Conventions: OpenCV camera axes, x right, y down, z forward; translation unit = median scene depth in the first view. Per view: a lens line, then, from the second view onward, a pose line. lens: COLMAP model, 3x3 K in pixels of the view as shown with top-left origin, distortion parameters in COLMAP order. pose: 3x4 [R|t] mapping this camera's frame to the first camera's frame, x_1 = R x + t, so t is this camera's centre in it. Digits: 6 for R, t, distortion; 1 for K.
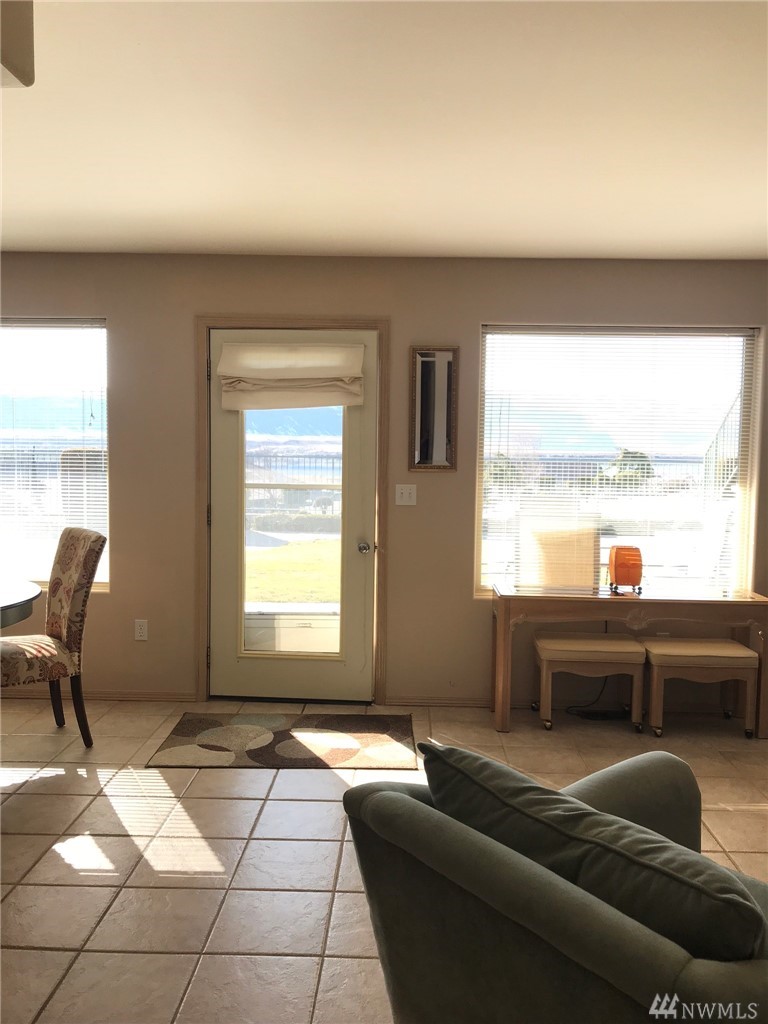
lens RADIAL K [[839.3, 0, 384.0], [0, 839.3, 512.0], [0, 0, 1]] dist [0.003619, 0.011649]
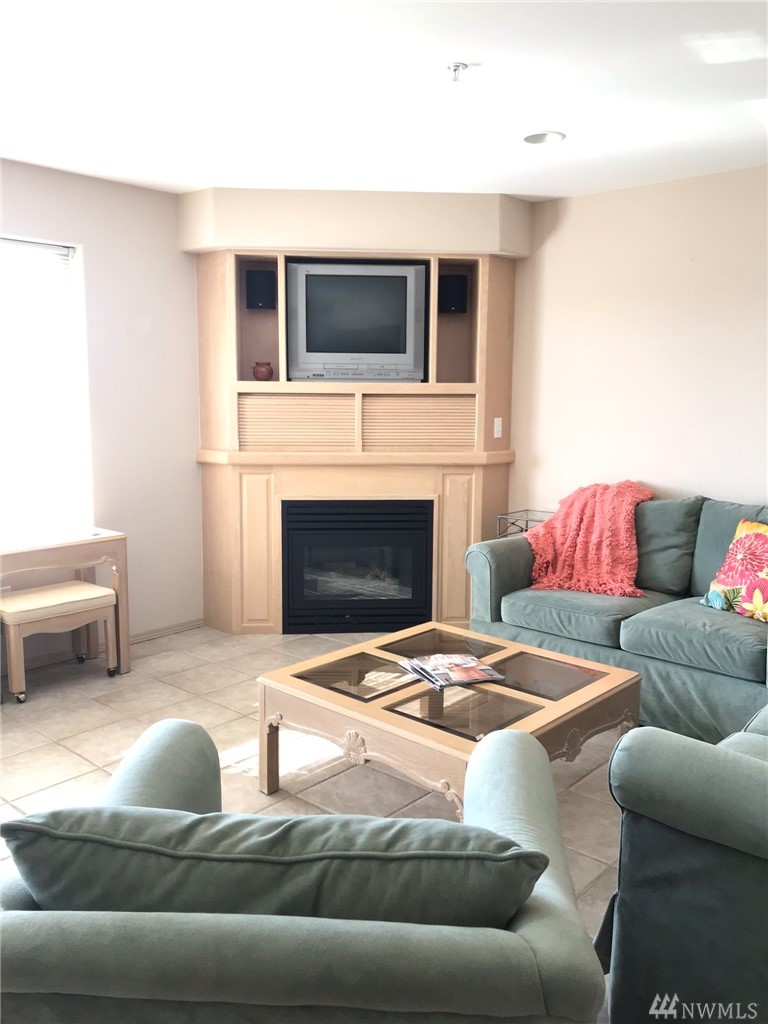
lens RADIAL K [[839.3, 0, 384.0], [0, 839.3, 512.0], [0, 0, 1]] dist [0.003619, 0.011649]
pose [[0.628028, -0.117308, 0.769298, -0.274782], [0.055311, 0.992801, 0.106236, -0.020953], [-0.776222, -0.024169, 0.629996, 0.407906]]
